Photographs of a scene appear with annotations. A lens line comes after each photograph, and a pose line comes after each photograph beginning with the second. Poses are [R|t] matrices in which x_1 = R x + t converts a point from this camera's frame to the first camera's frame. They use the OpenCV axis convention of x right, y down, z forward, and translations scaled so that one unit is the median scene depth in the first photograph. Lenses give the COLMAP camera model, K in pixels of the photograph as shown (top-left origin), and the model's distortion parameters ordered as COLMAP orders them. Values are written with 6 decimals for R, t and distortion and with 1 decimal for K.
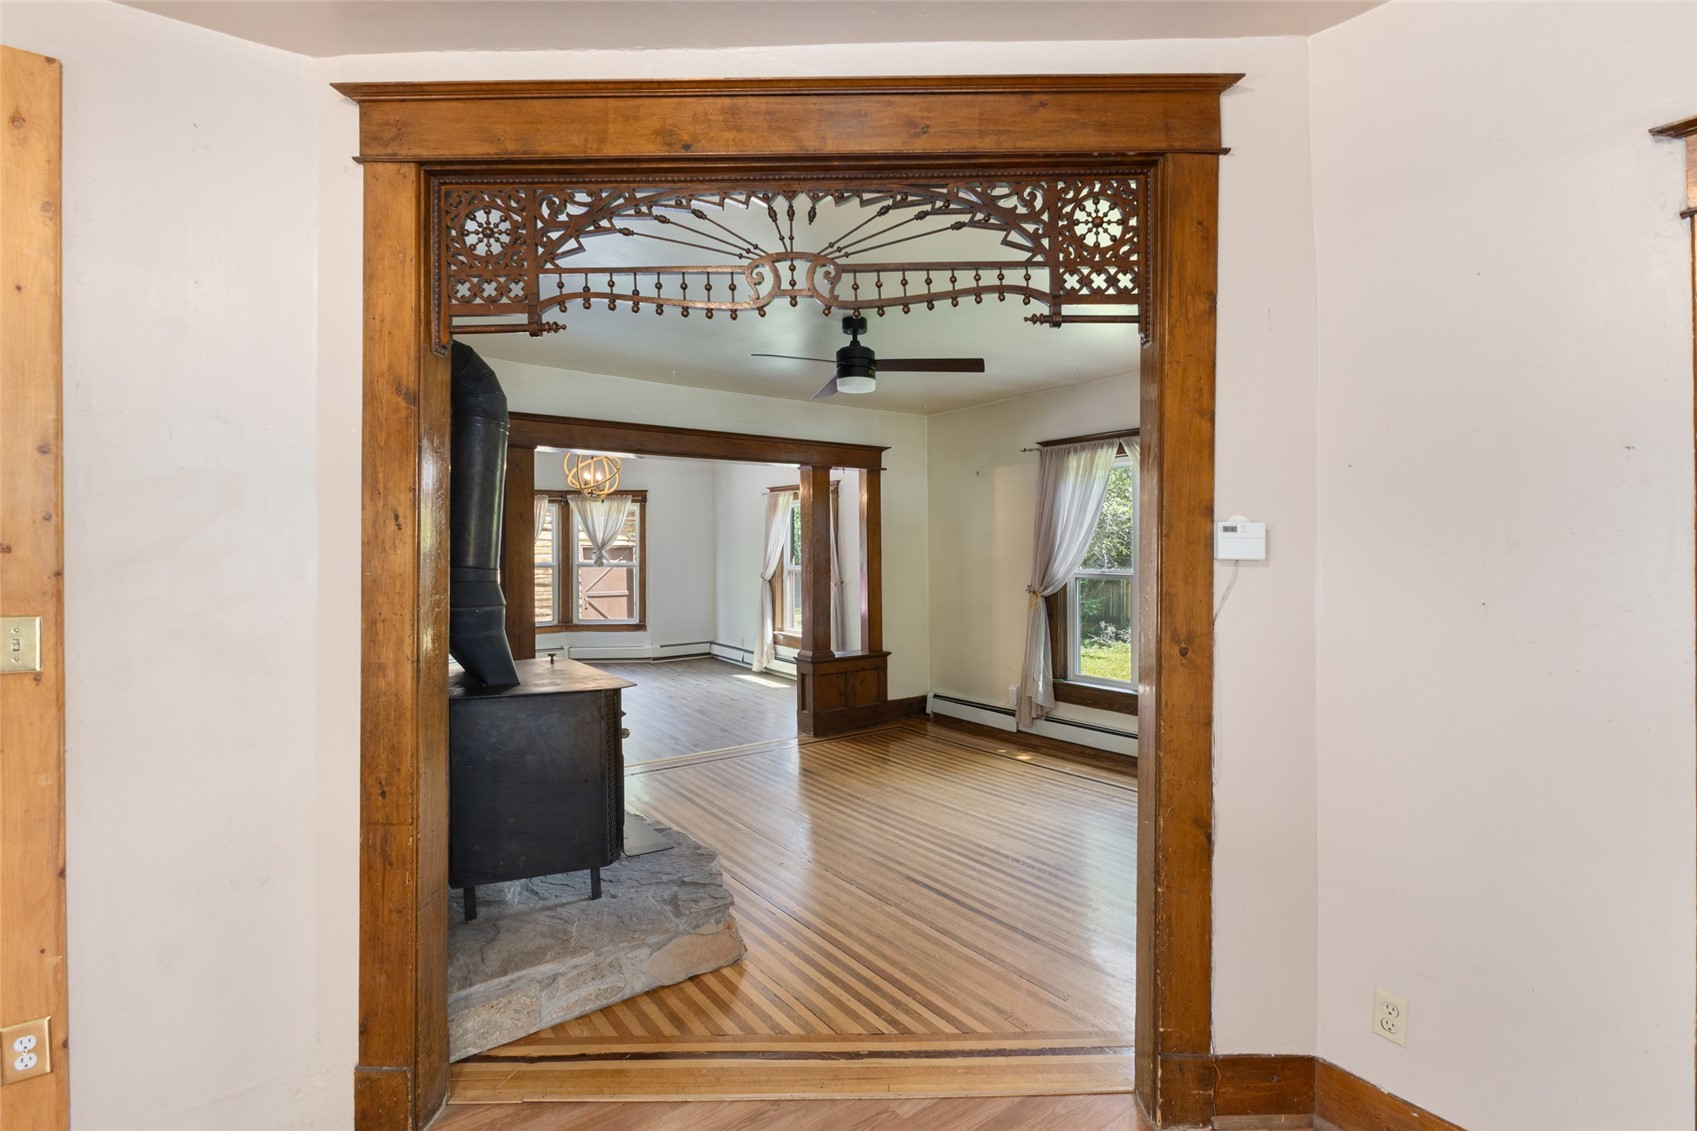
lens RADIAL K [[779.0, 0, 846.7], [0, 779.0, 537.6], [0, 0, 1]] dist [-0.001842, -0.001350]
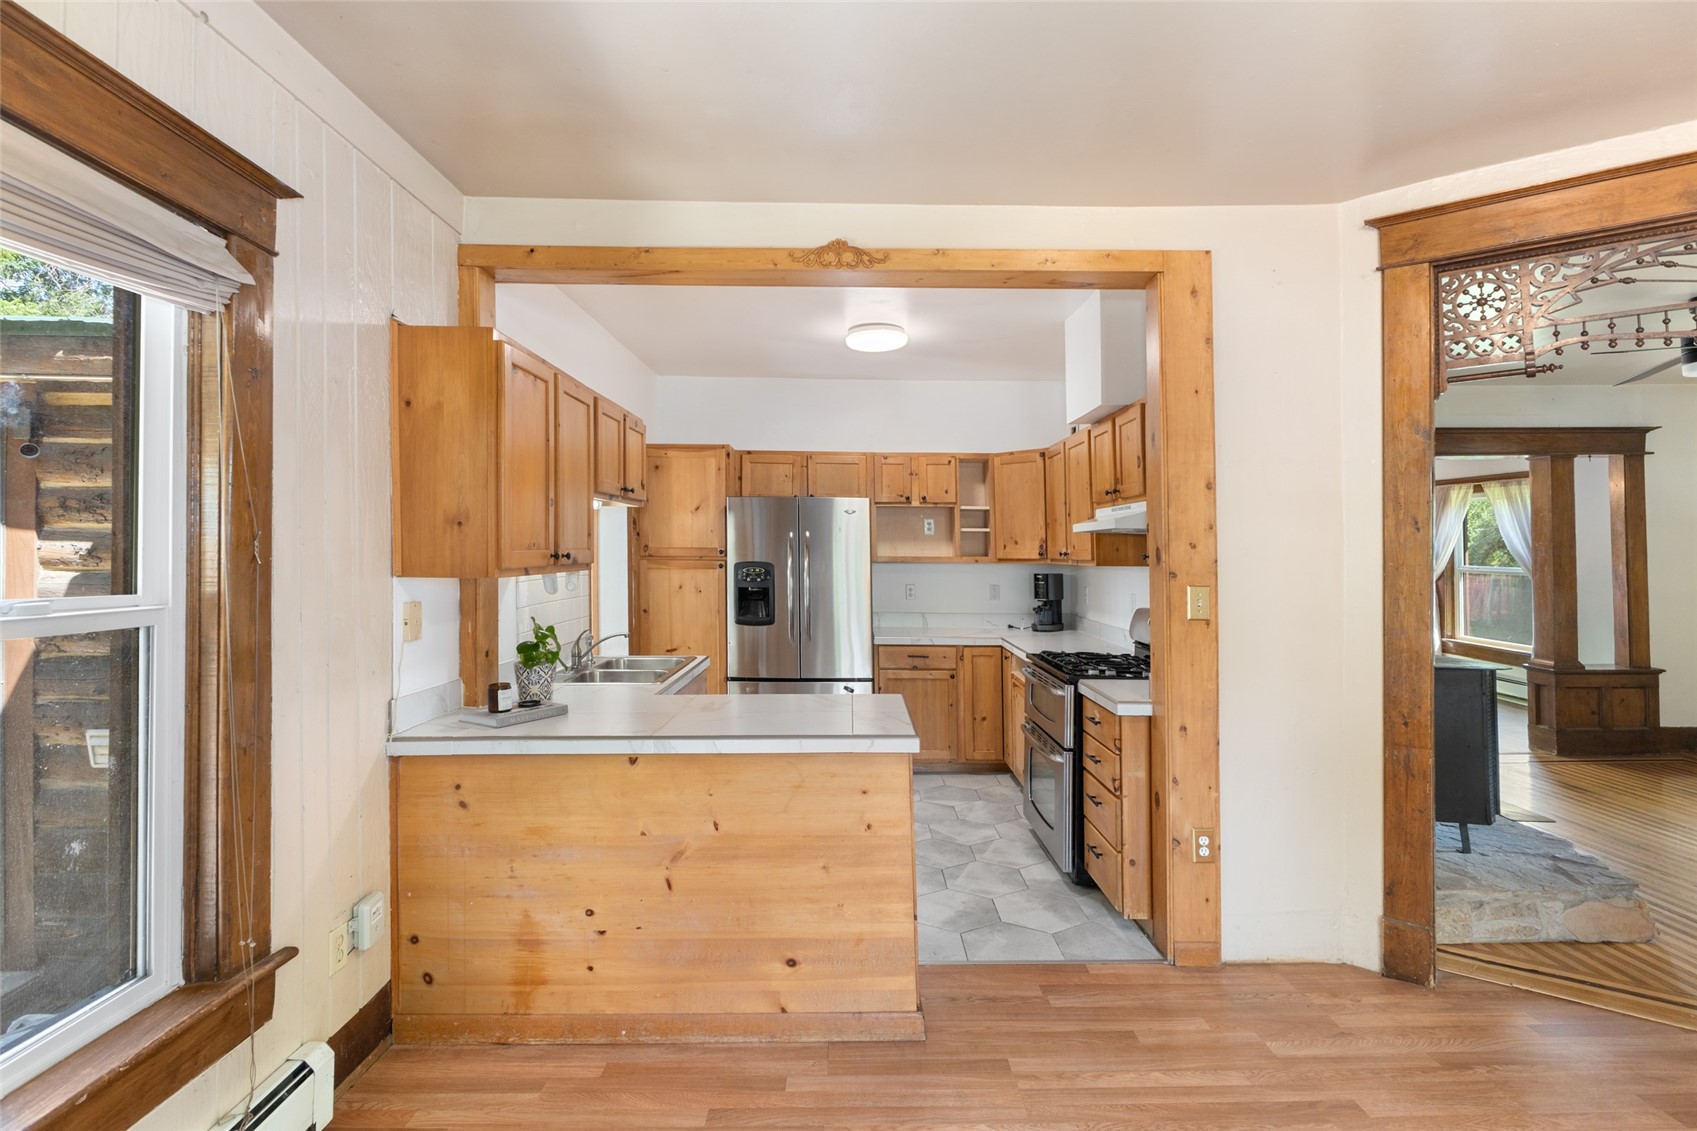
lens RADIAL K [[779.0, 0, 855.9], [0, 779.0, 534.0], [0, 0, 1]] dist [-0.001842, -0.001350]
pose [[0.813301, -0.011303, -0.581733, -0.286796], [0.008315, 0.999935, -0.007803, -0.001880], [0.581784, 0.001509, 0.813342, -0.338651]]
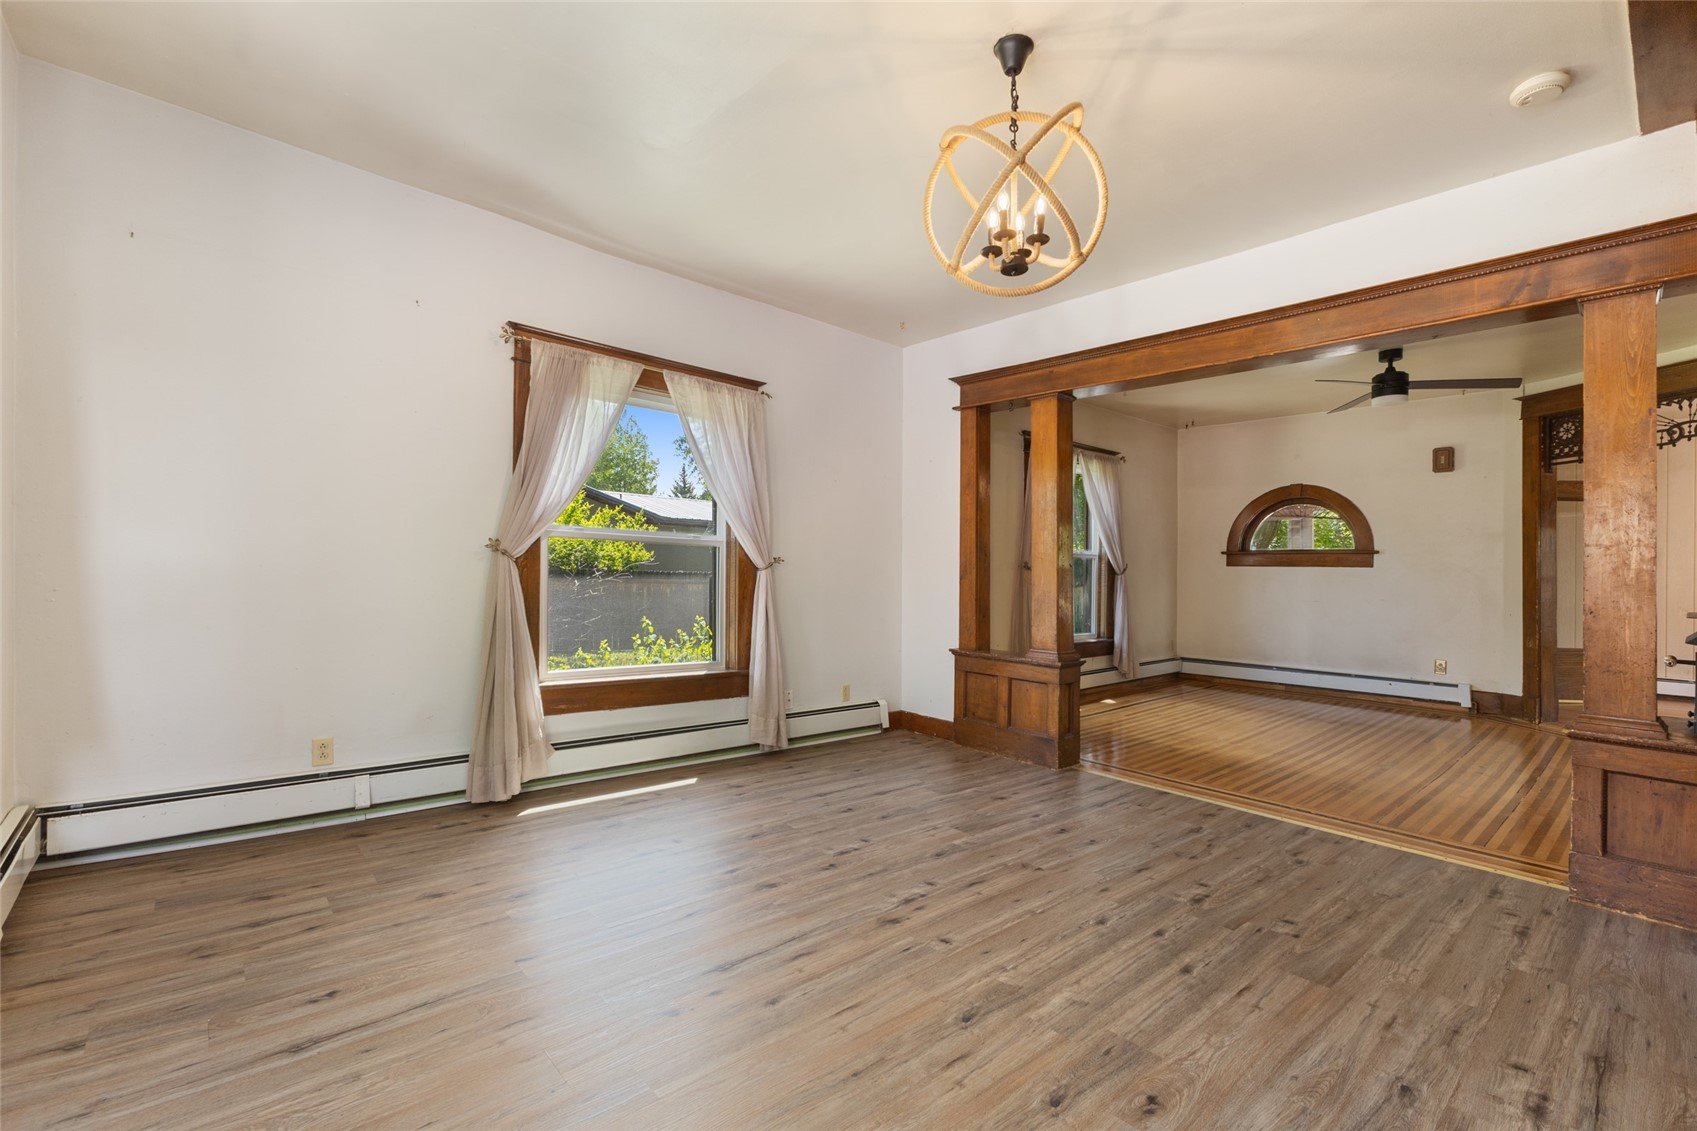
lens RADIAL K [[738.8, 0, 850.7], [0, 738.8, 562.4], [0, 0, 1]] dist [0.016946, -0.005288]
pose [[-0.105920, 0.014669, 0.994266, -1.170900], [-0.038719, 0.999072, -0.018865, 0.140160], [-0.993621, -0.040495, -0.105254, 2.104155]]
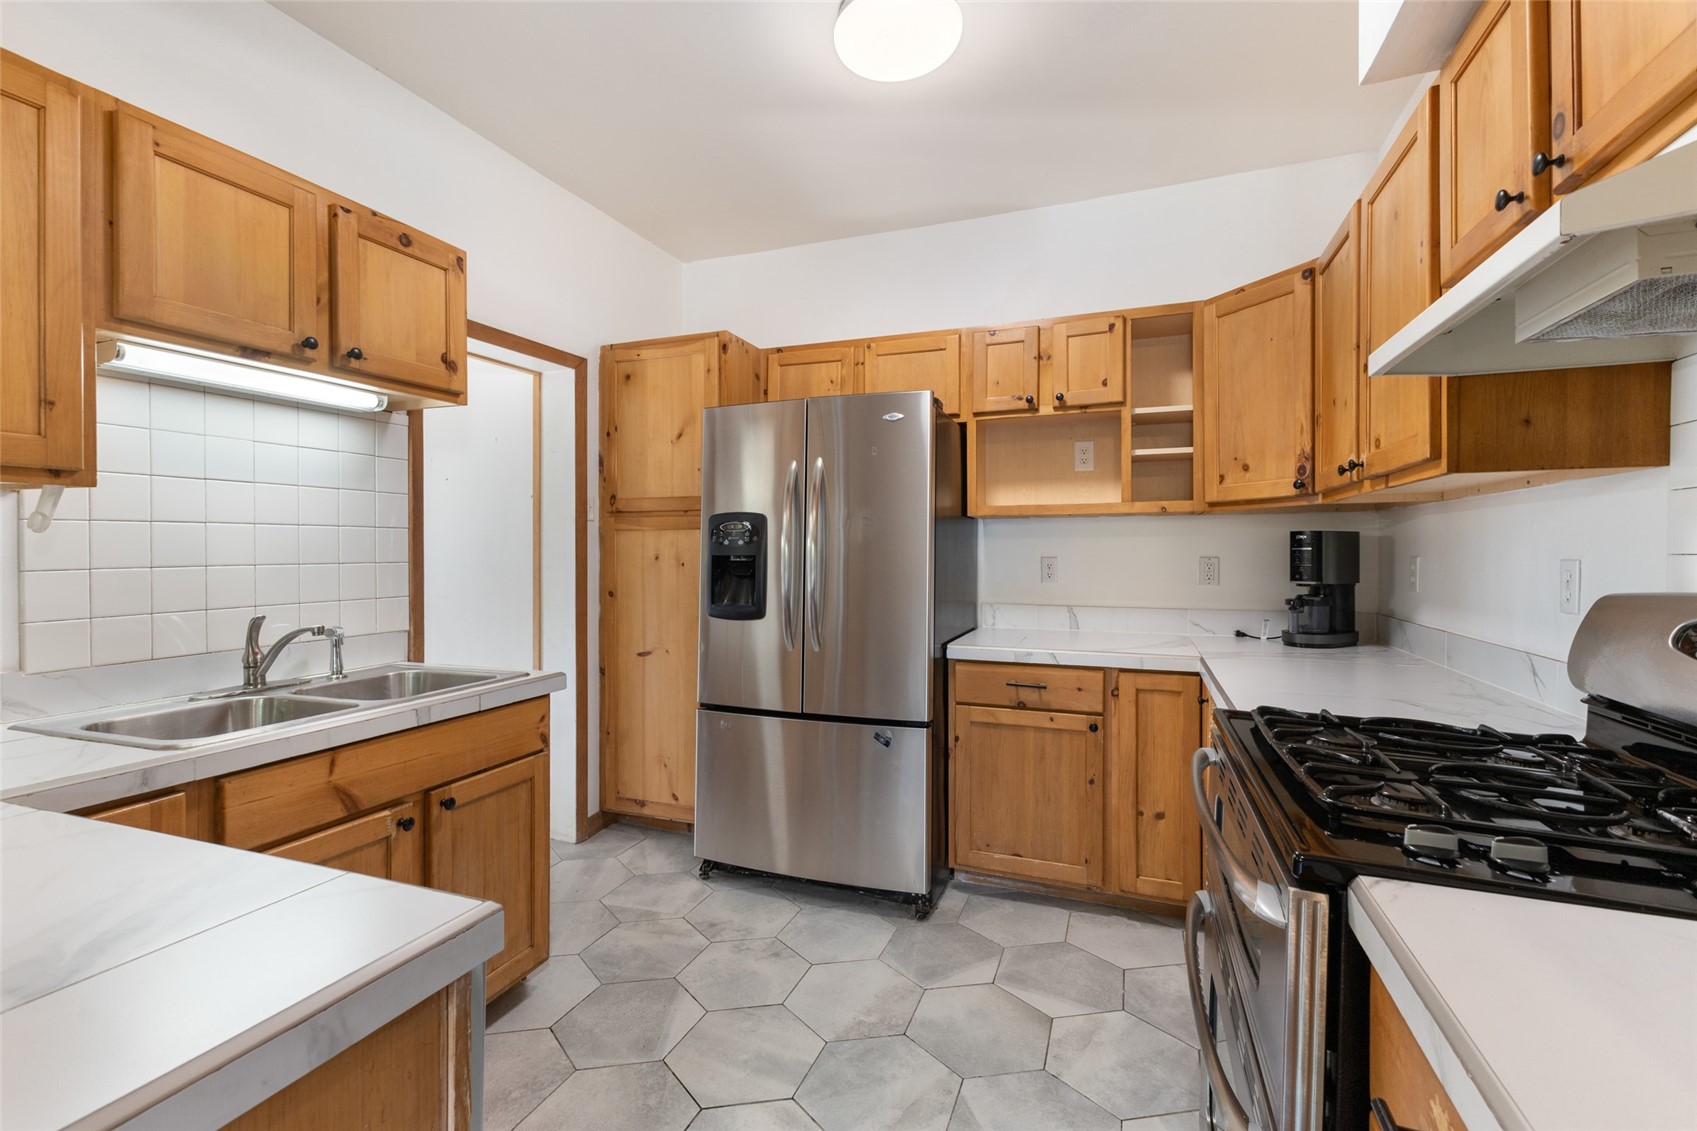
lens RADIAL K [[738.8, 0, 847.3], [0, 738.8, 572.1], [0, 0, 1]] dist [0.016946, -0.005288]
pose [[0.543833, 0.019647, -0.838964, -0.496760], [0.022463, 0.999027, 0.037957, 0.063792], [0.838893, -0.039488, 0.542862, 0.289763]]
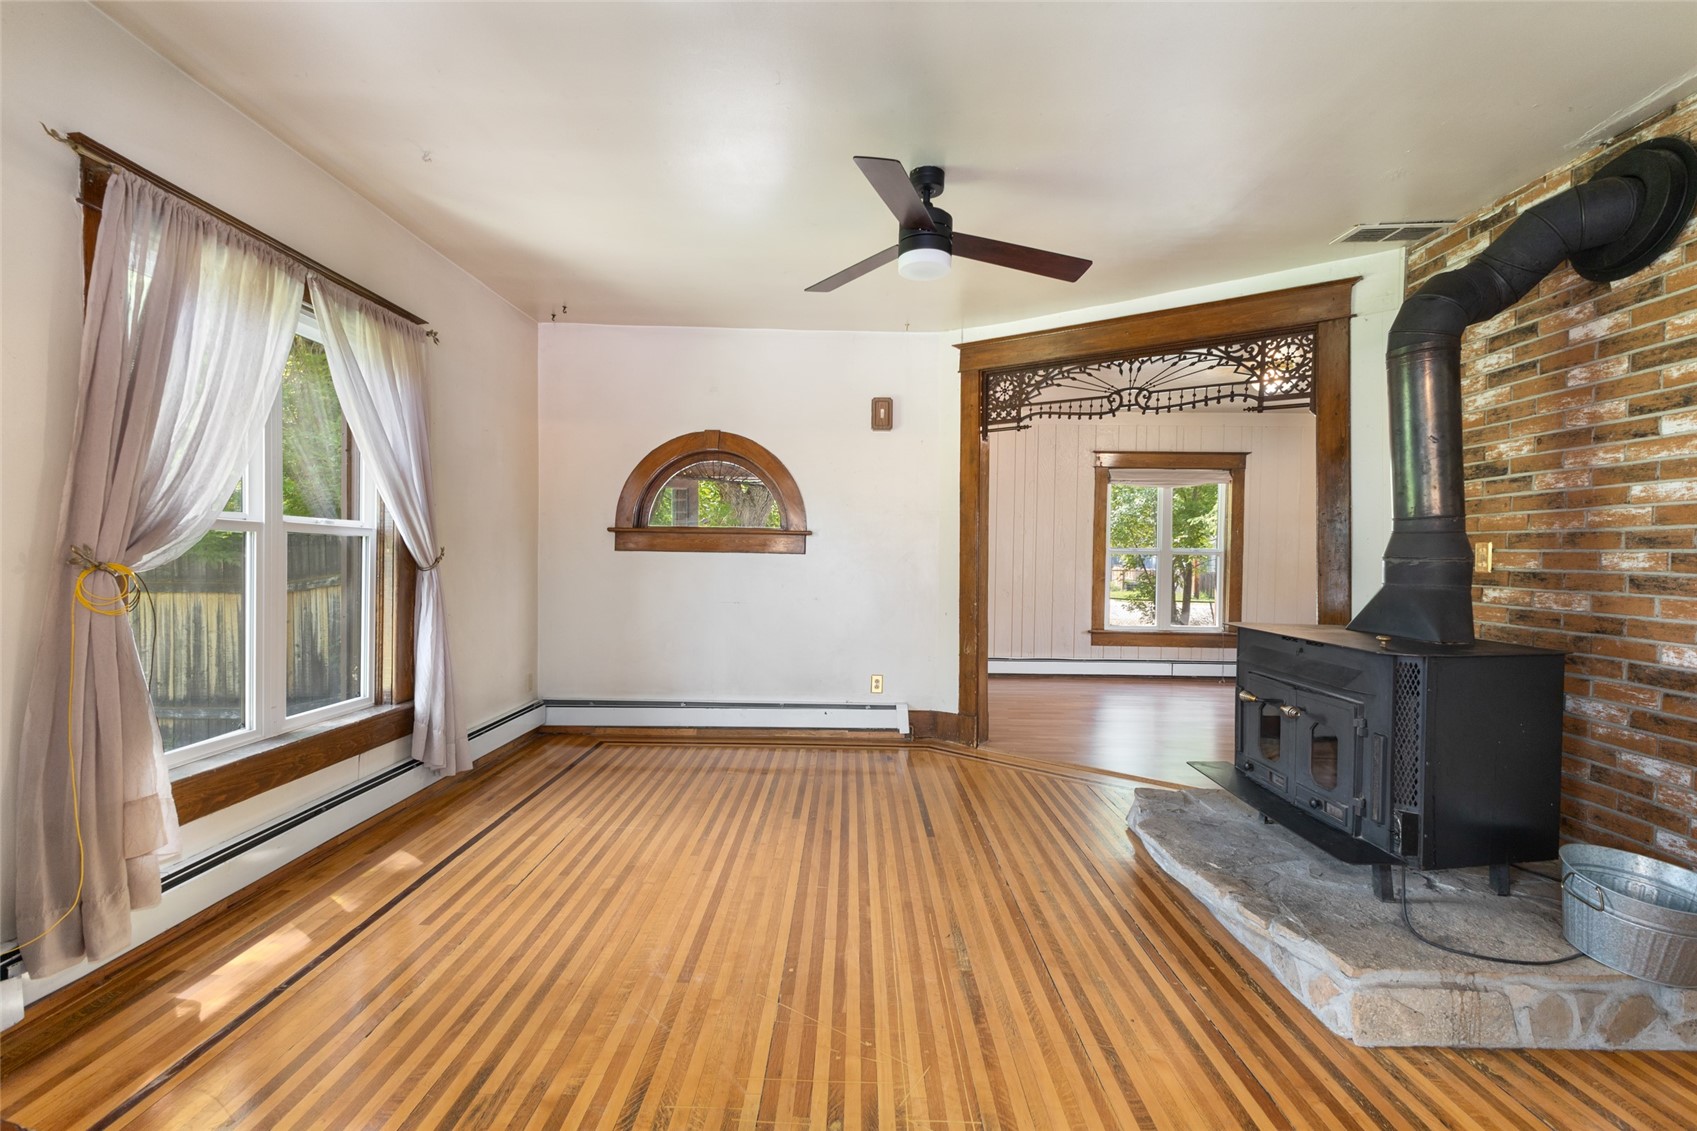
lens RADIAL K [[738.8, 0, 842.2], [0, 738.8, 566.2], [0, 0, 1]] dist [0.016946, -0.005288]
pose [[-0.799881, -0.018383, 0.599877, -0.352459], [-0.026334, 0.999643, -0.004480, 0.095178], [-0.599581, -0.019381, -0.800079, 1.661050]]
